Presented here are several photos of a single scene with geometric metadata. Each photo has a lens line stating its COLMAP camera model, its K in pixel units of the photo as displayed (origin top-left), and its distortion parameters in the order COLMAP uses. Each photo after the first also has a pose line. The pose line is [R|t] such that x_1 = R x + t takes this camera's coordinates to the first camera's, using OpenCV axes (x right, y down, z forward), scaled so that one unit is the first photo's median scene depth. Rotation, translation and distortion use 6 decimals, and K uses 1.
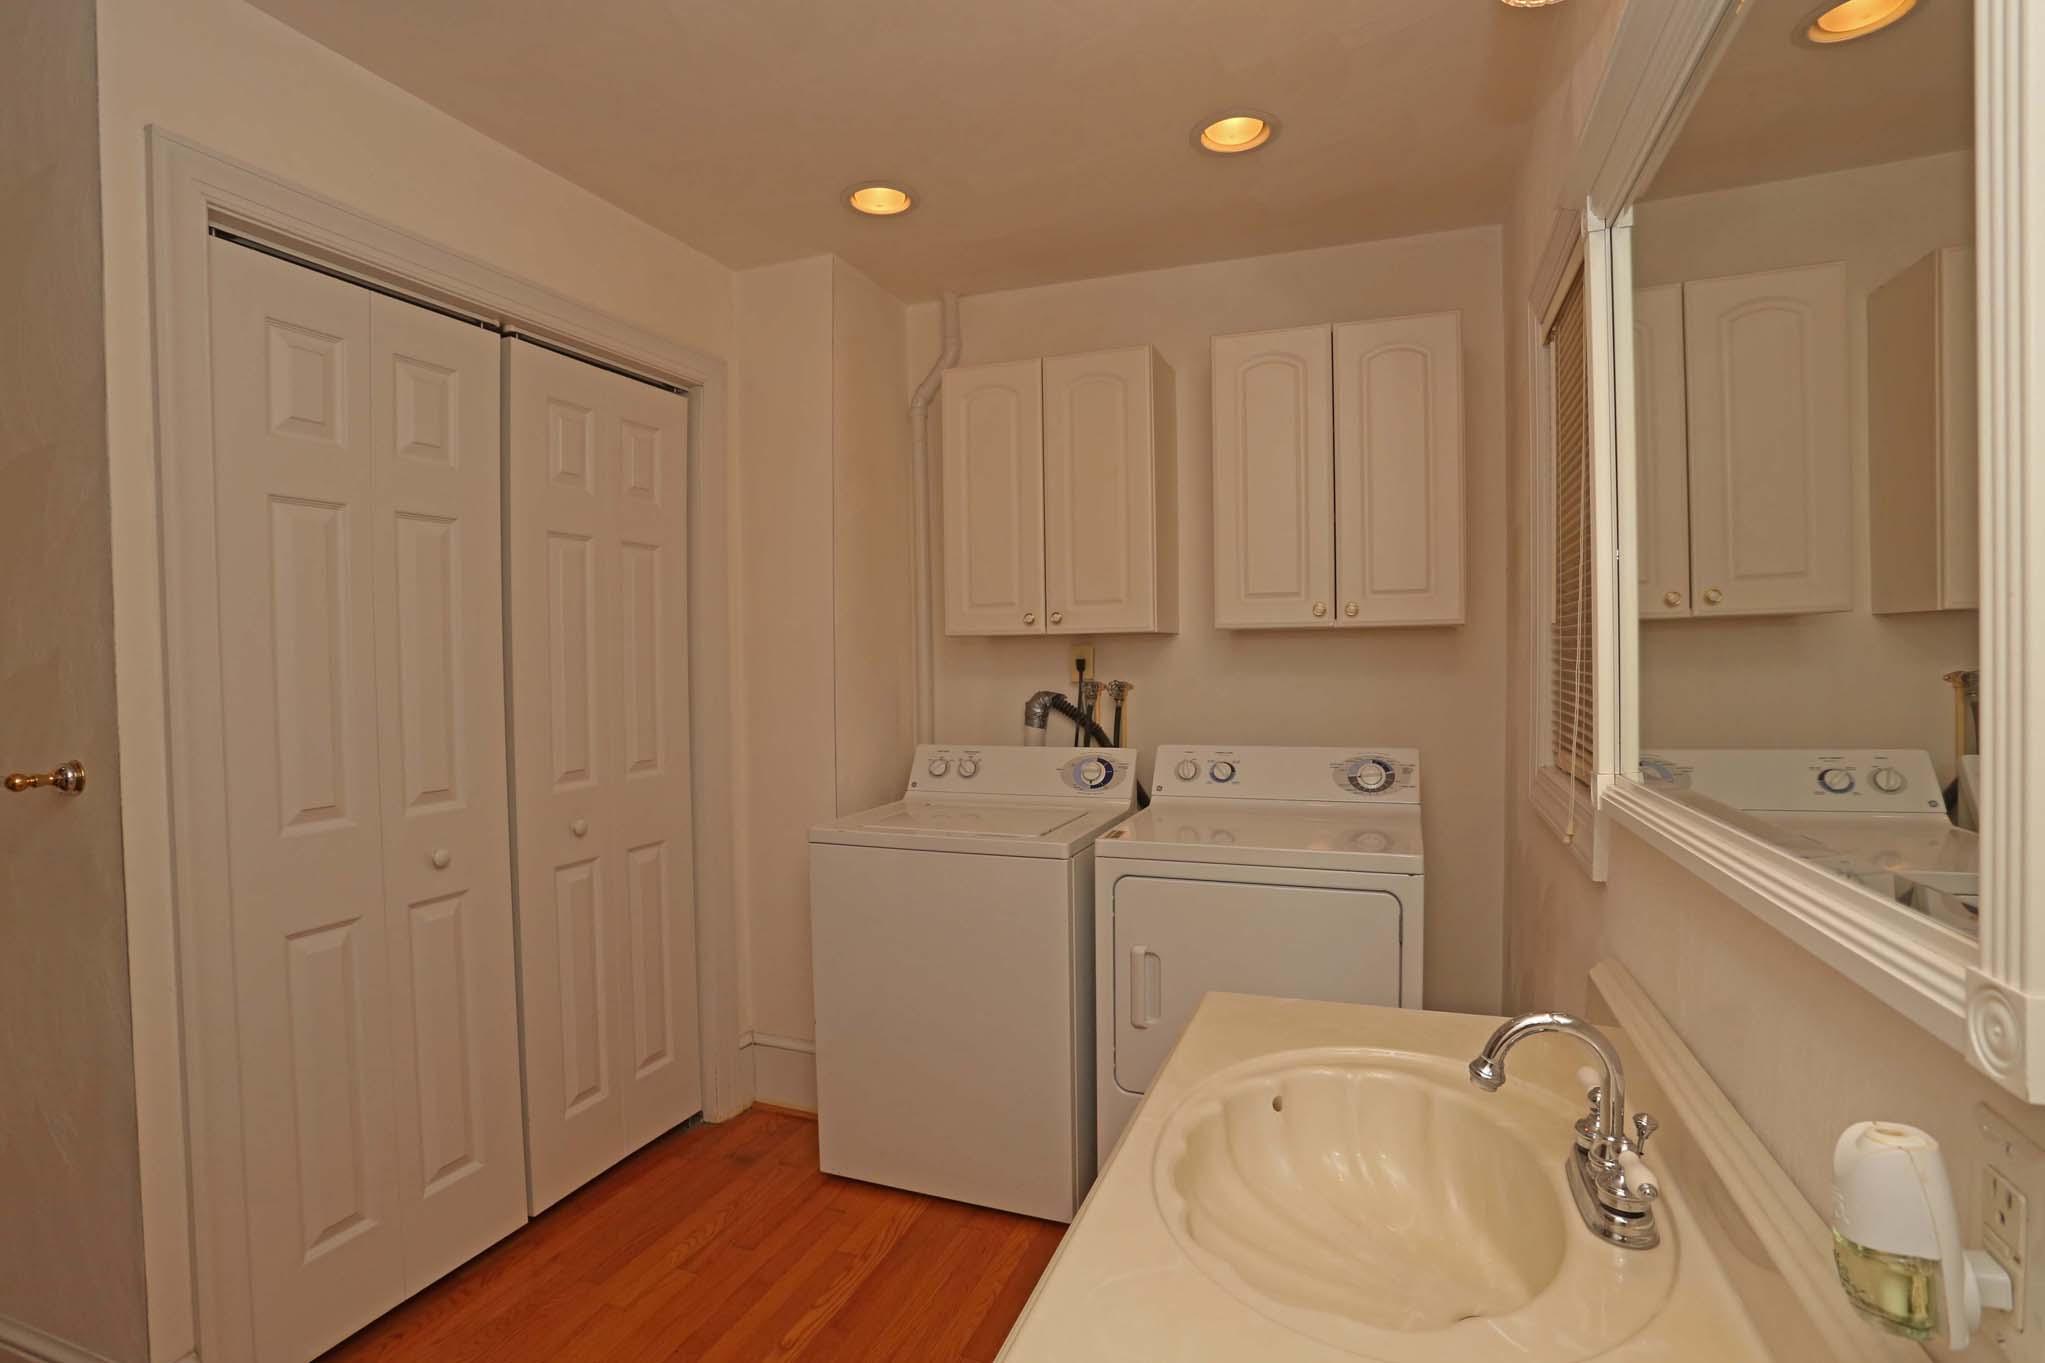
lens RADIAL K [[997.4, 0, 1021.3], [0, 997.4, 676.8], [0, 0, 1]] dist [-0.002793, 0.000164]
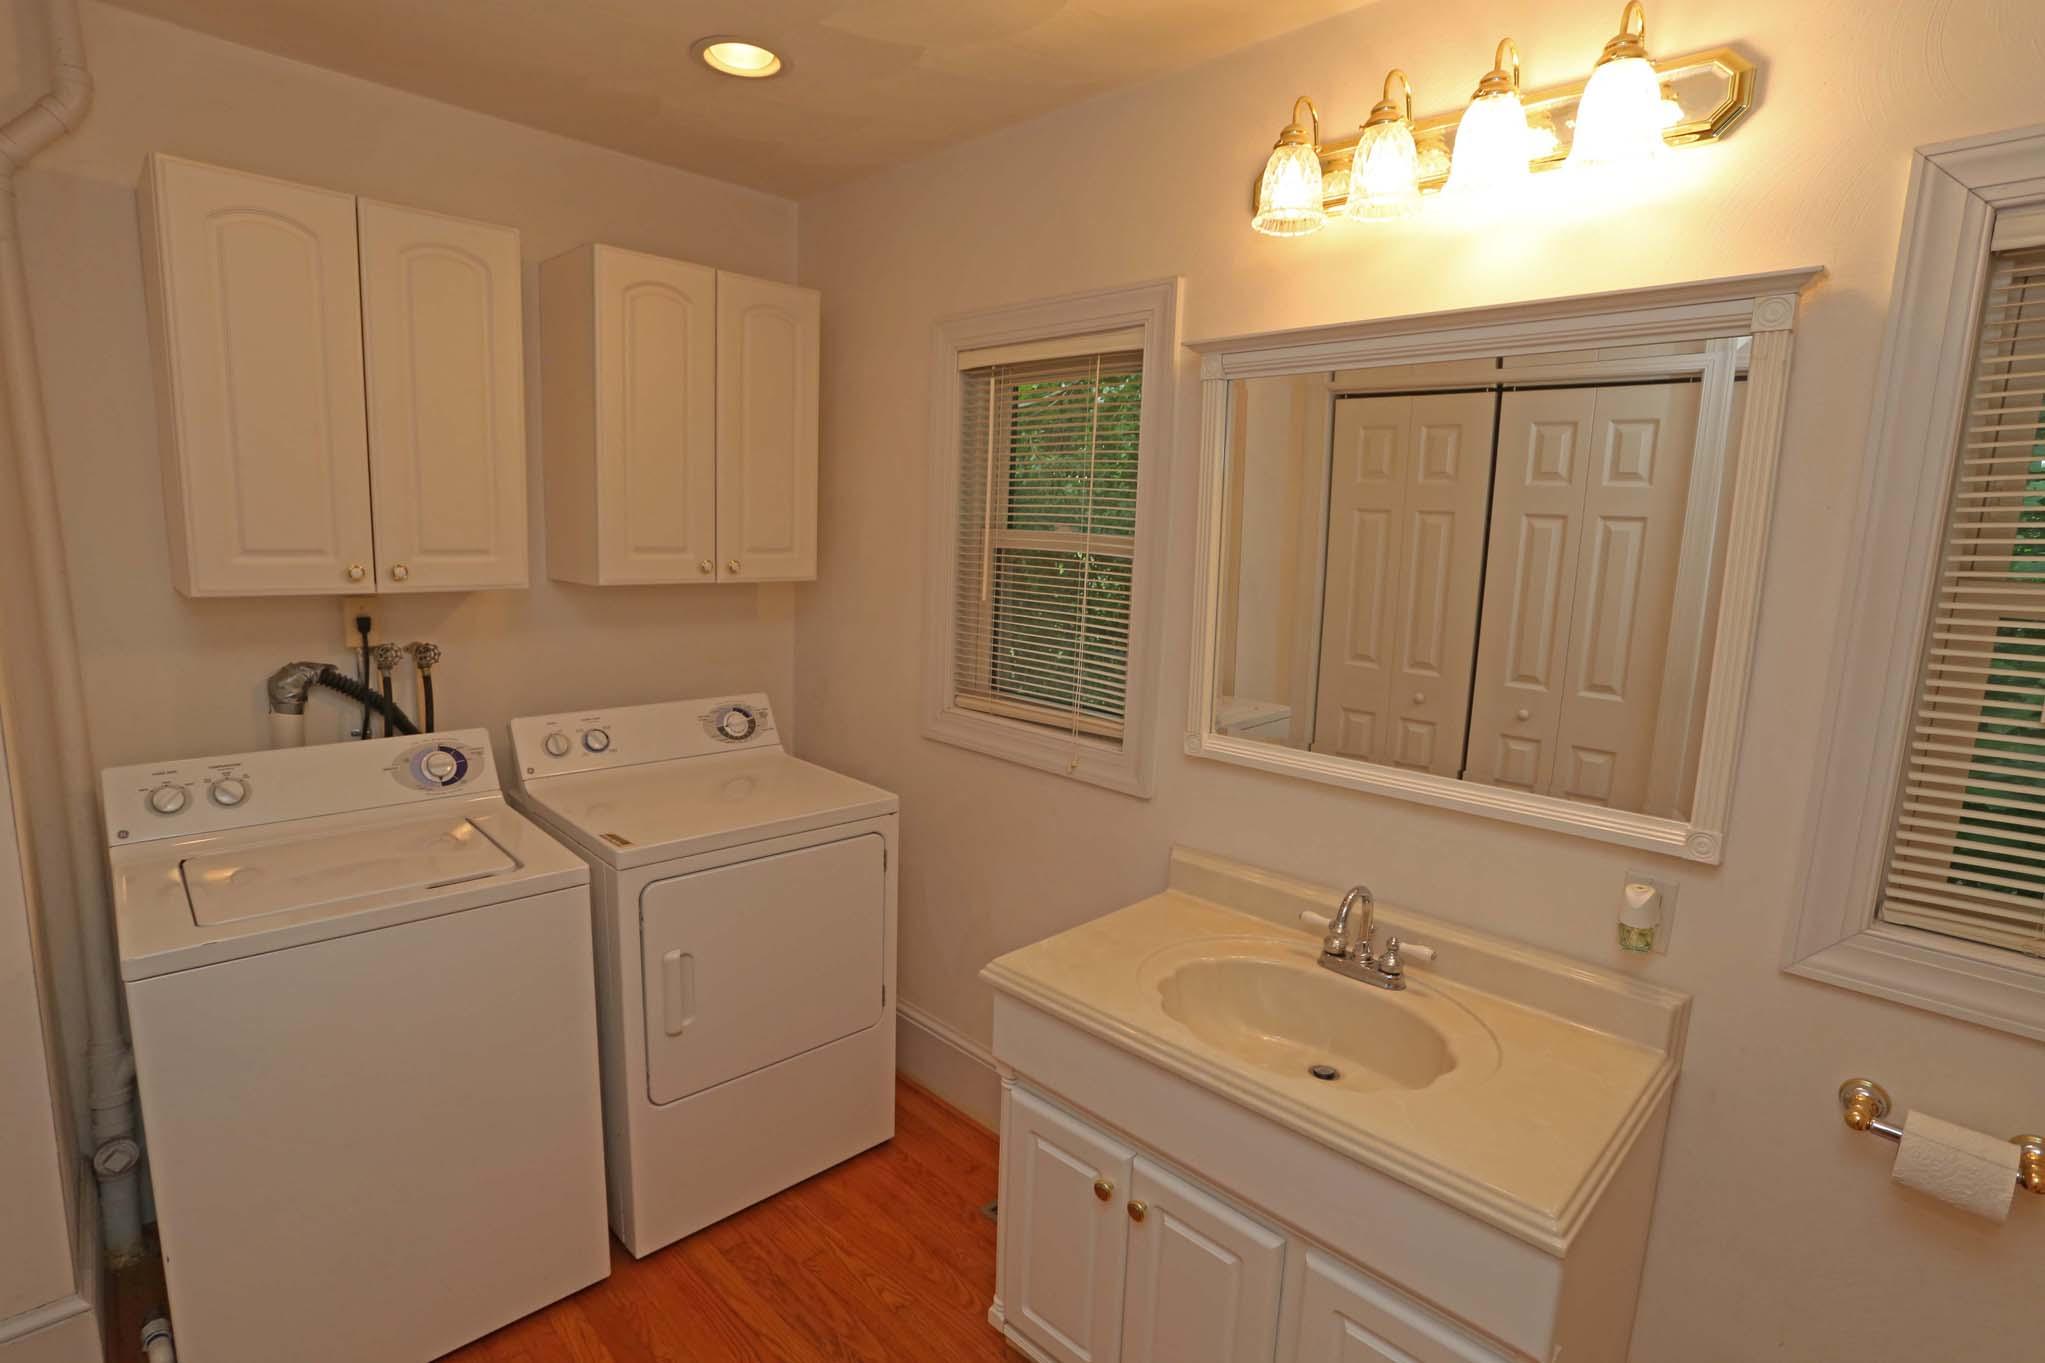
lens RADIAL K [[997.4, 0, 1015.5], [0, 997.4, 686.2], [0, 0, 1]] dist [-0.002793, 0.000164]
pose [[0.476886, -0.108564, 0.872235, -0.392761], [-0.011552, 0.991483, 0.129722, -0.074217], [-0.878889, -0.071939, 0.471570, 0.236233]]
